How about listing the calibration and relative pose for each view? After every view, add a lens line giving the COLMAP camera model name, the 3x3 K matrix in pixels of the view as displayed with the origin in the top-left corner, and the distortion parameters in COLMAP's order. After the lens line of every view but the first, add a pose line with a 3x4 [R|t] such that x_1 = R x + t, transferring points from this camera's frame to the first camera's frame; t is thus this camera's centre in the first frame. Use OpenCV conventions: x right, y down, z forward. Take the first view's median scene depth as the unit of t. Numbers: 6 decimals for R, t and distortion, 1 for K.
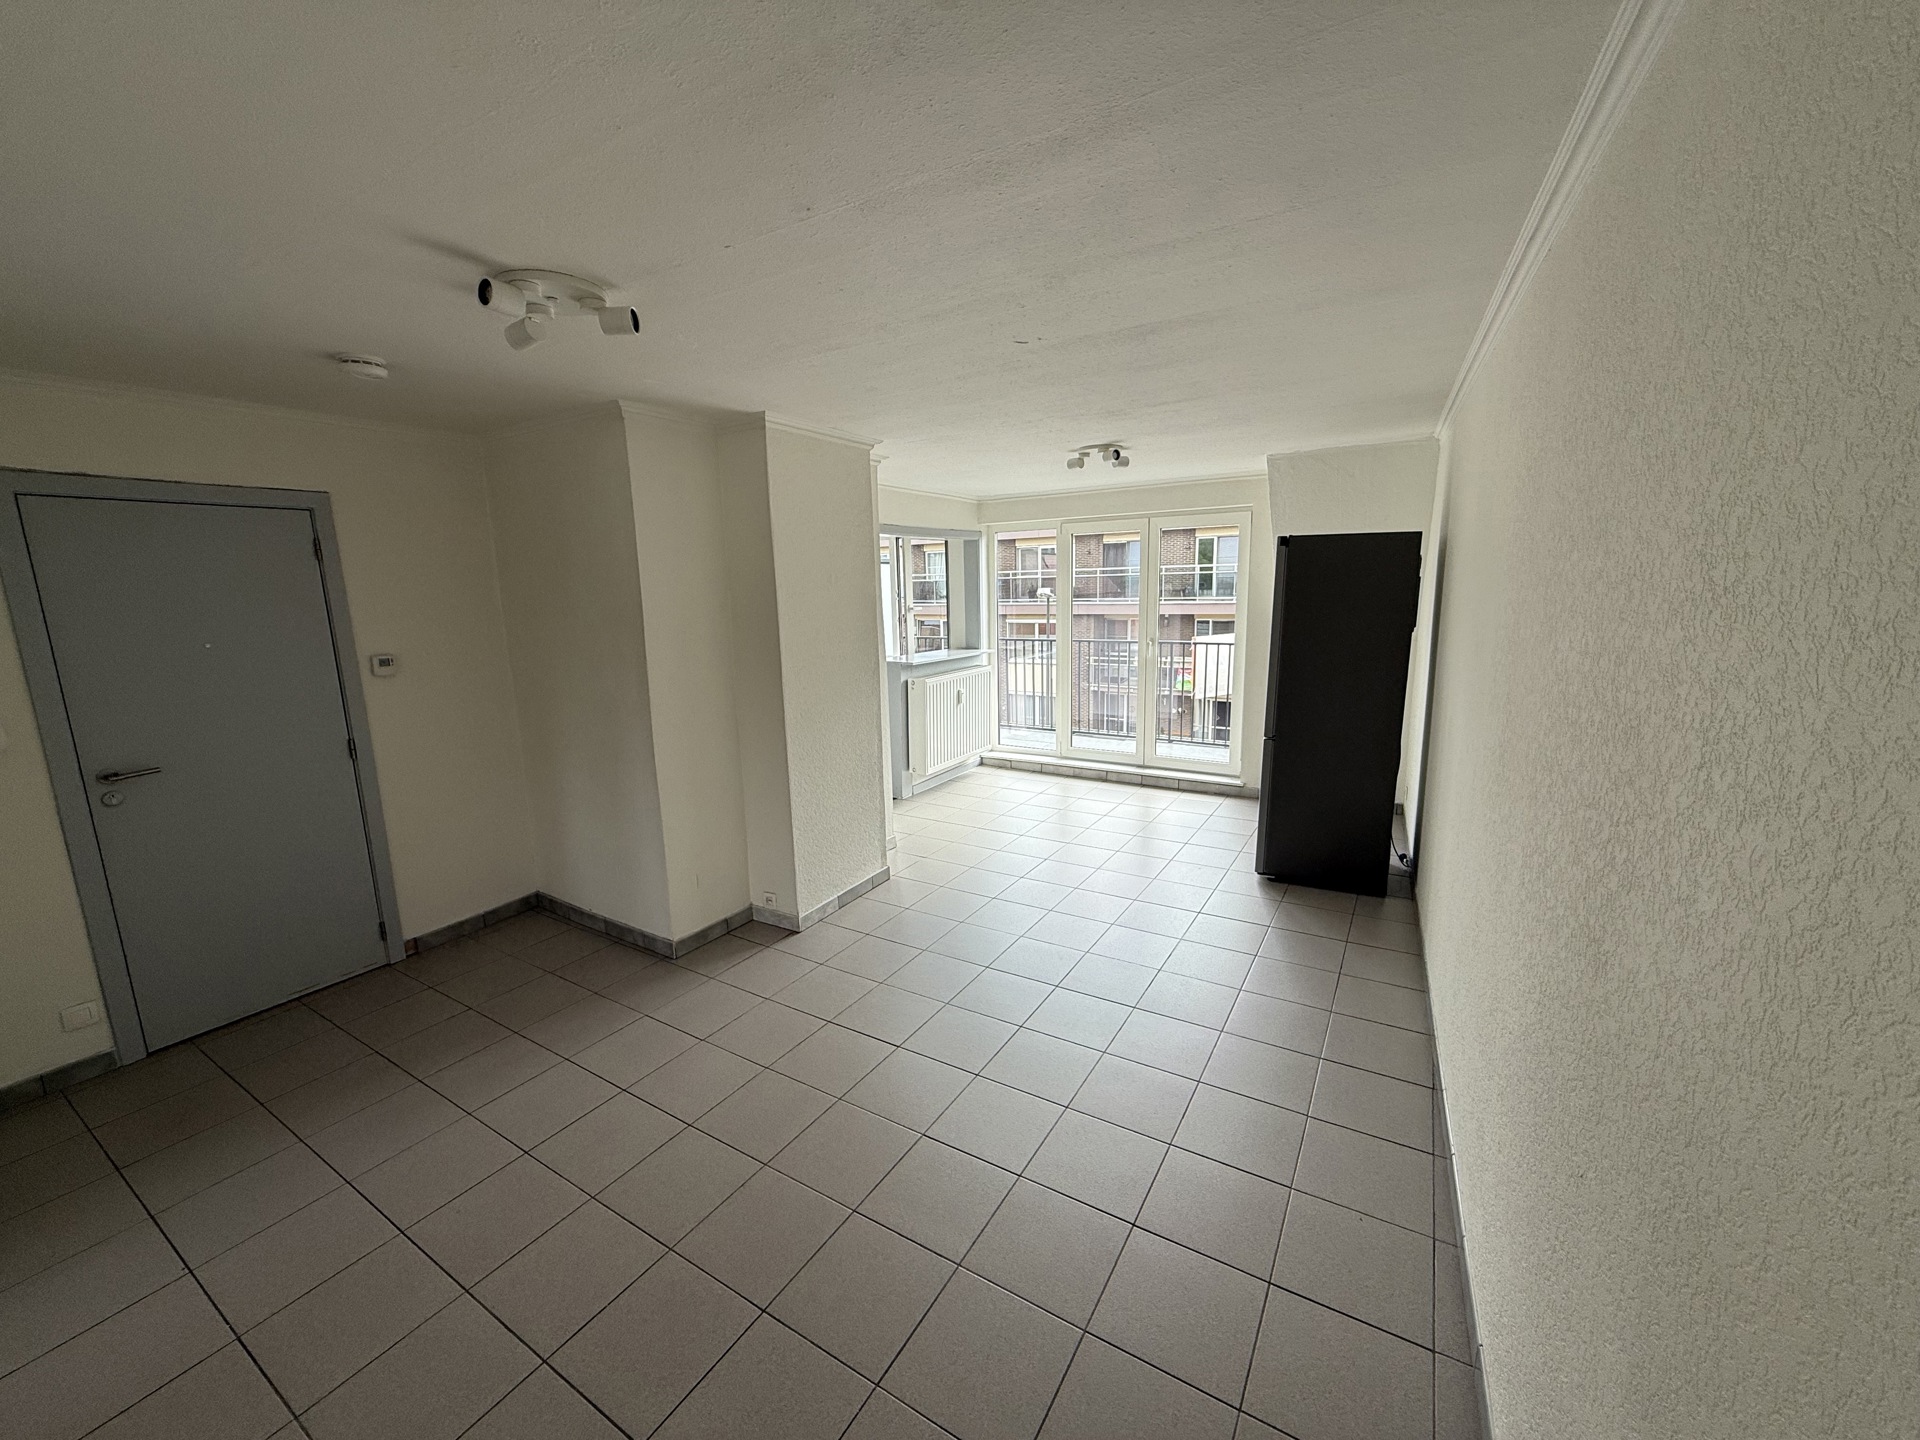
lens RADIAL K [[762.3, 0, 959.3], [0, 762.3, 722.1], [0, 0, 1]] dist [-0.001335, 0.000090]
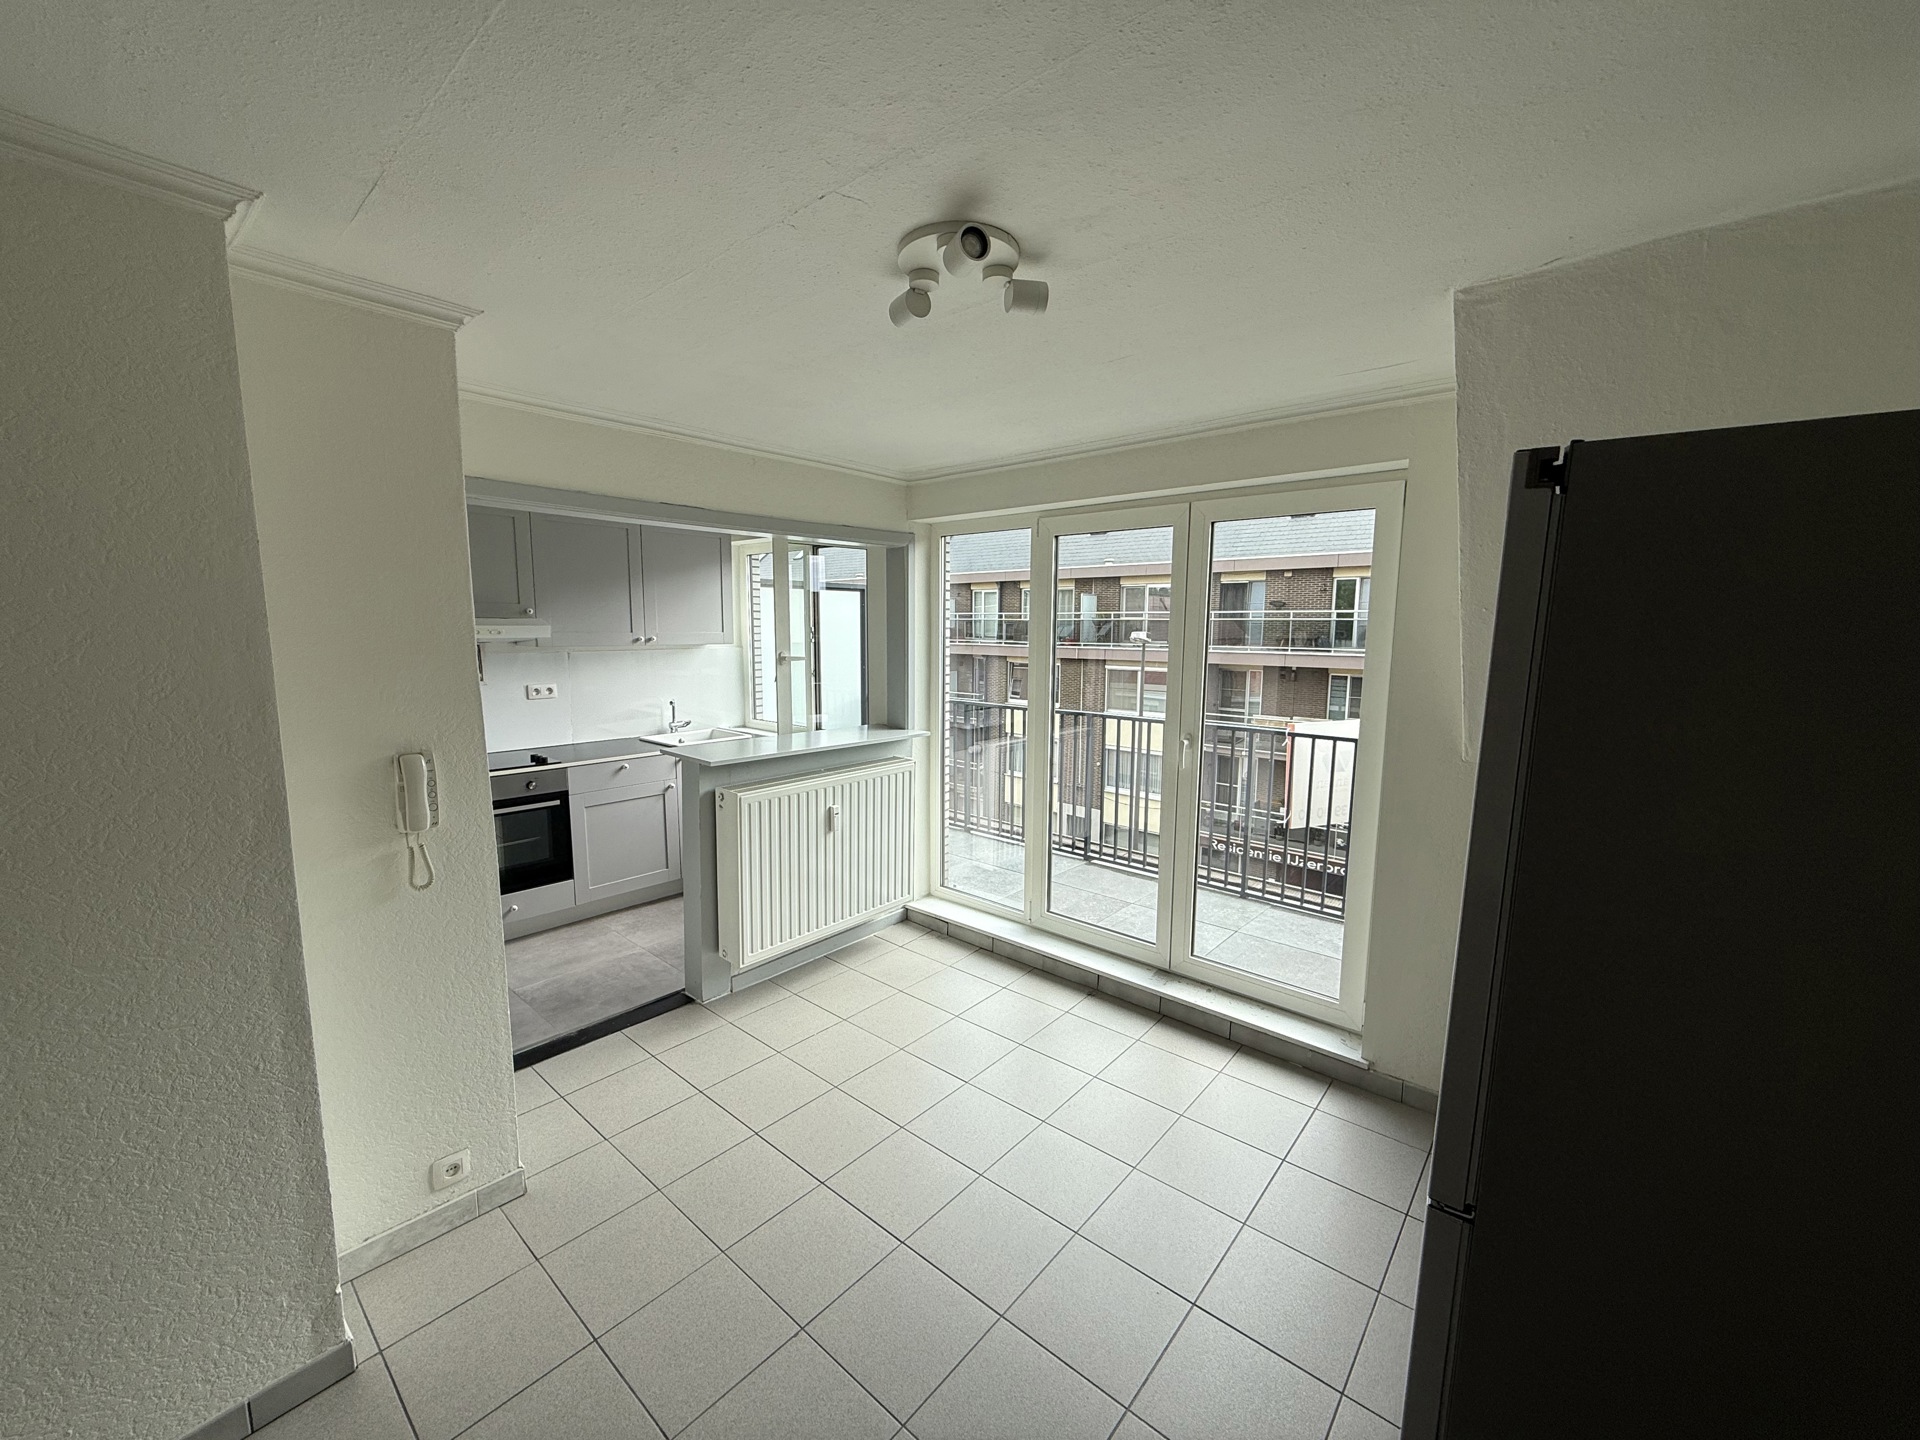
lens RADIAL K [[762.3, 0, 960.9], [0, 762.3, 720.4], [0, 0, 1]] dist [-0.001335, 0.000090]
pose [[0.986460, 0.048424, -0.156693, 0.043897], [-0.056669, 0.997210, -0.048585, -0.020662], [0.153903, 0.056806, 0.986452, 0.113385]]
